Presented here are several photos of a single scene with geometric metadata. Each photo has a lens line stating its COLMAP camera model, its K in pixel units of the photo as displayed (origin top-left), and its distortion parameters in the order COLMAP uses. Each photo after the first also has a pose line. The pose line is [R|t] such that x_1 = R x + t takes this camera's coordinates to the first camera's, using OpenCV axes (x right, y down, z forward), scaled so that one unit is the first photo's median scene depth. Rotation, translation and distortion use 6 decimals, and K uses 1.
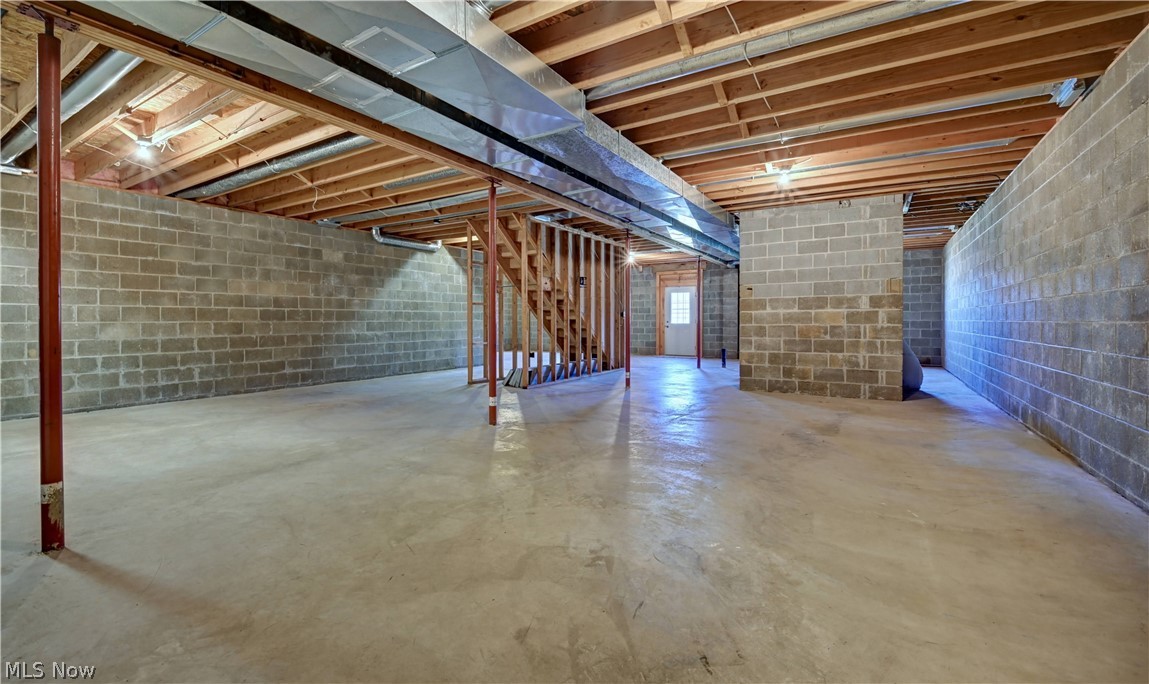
lens RADIAL K [[481.3, 0, 574.9], [0, 481.3, 320.2], [0, 0, 1]] dist [0.009841, -0.000307]
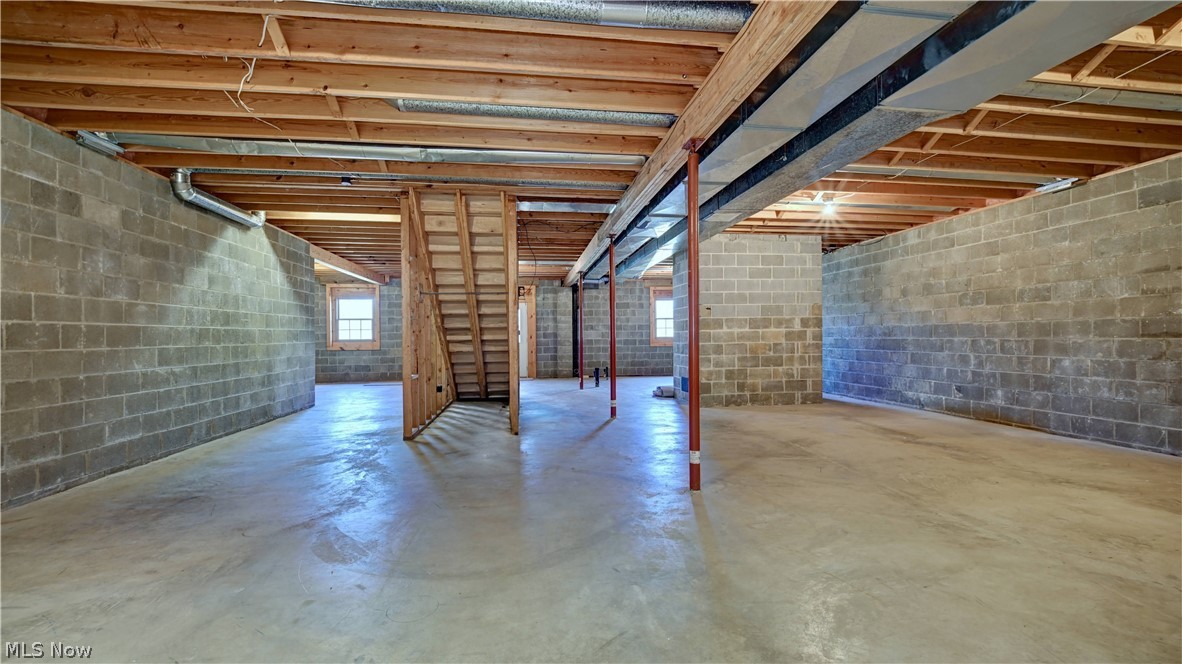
lens RADIAL K [[485.2, 0, 591.7], [0, 485.2, 338.7], [0, 0, 1]] dist [-0.010028, -0.003337]
pose [[0.765163, -0.008301, 0.643783, -0.454176], [0.007626, 0.999964, 0.003829, -0.005779], [-0.643792, 0.001980, 0.765198, 0.337974]]
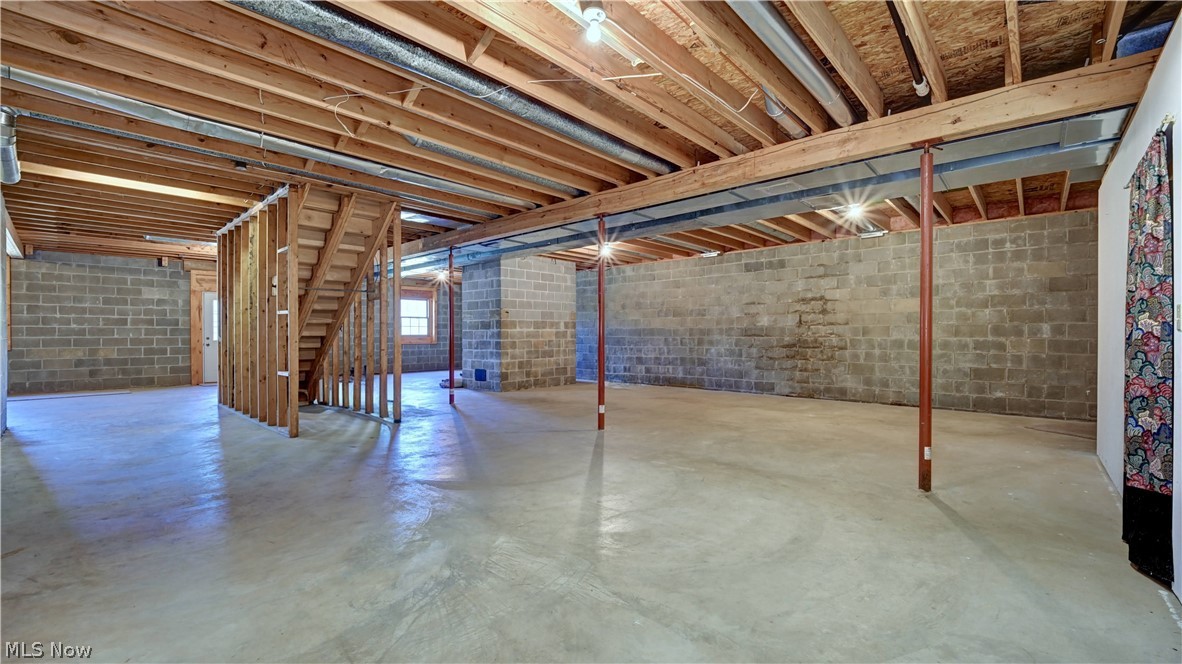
lens RADIAL K [[485.2, 0, 588.8], [0, 485.2, 339.3], [0, 0, 1]] dist [-0.010028, -0.003337]
pose [[0.184838, -0.008801, 0.982730, -0.797945], [-0.000512, 0.999959, 0.009052, -0.004439], [-0.982769, -0.002176, 0.184826, 0.501123]]
